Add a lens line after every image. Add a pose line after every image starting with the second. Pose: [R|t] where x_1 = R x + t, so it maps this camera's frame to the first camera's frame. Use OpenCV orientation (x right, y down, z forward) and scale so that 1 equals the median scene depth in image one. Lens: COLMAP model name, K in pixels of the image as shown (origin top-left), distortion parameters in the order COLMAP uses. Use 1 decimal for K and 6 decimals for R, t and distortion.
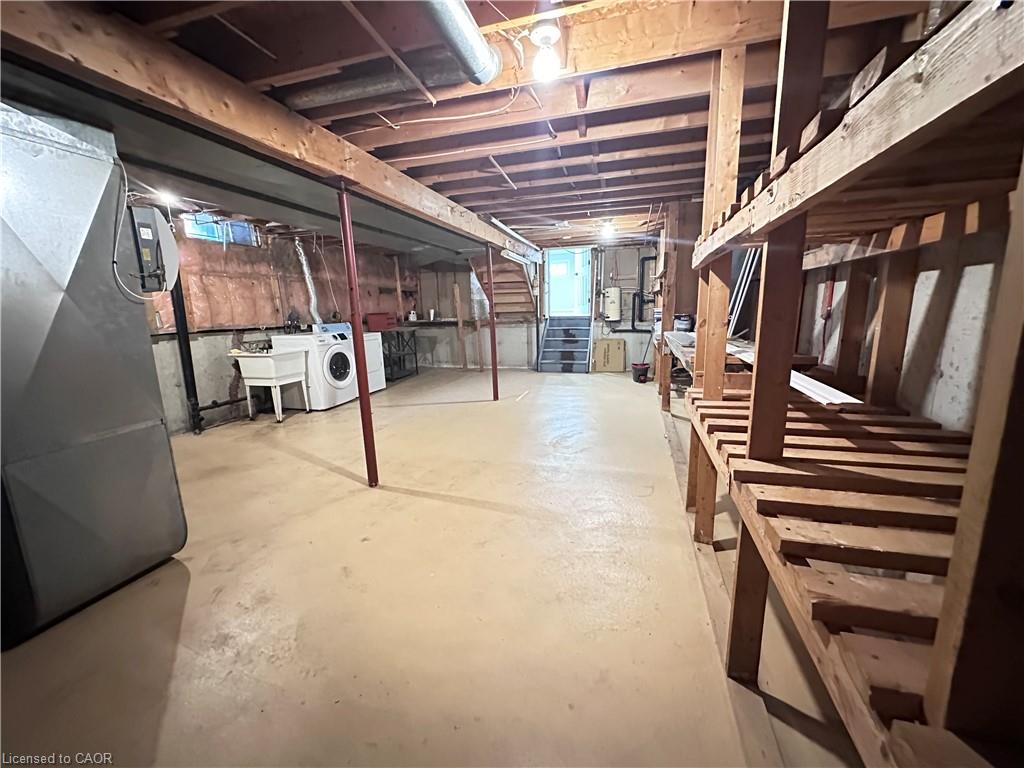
lens RADIAL K [[411.2, 0, 512.0], [0, 411.2, 384.0], [0, 0, 1]] dist [-0.000446, 0.000111]
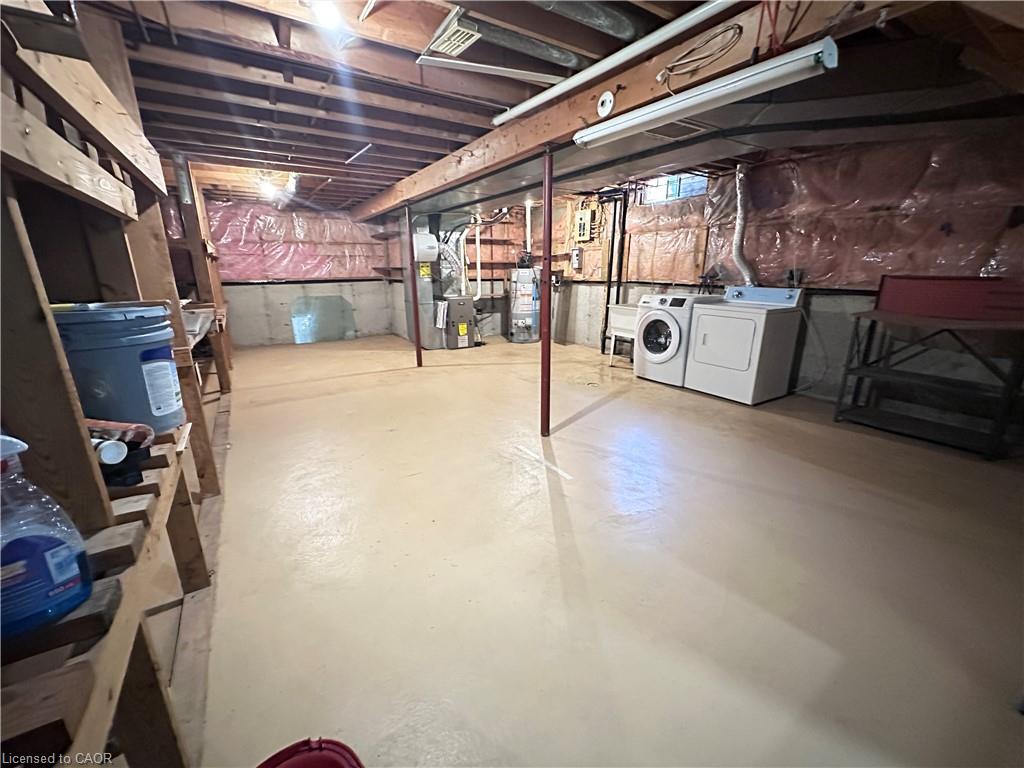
lens RADIAL K [[411.2, 0, 512.0], [0, 411.2, 384.0], [0, 0, 1]] dist [-0.000446, 0.000111]
pose [[-0.664015, 0.225598, -0.712874, 0.430744], [-0.124425, 0.906767, 0.402855, -0.284214], [0.737294, 0.356201, -0.574037, 1.452125]]
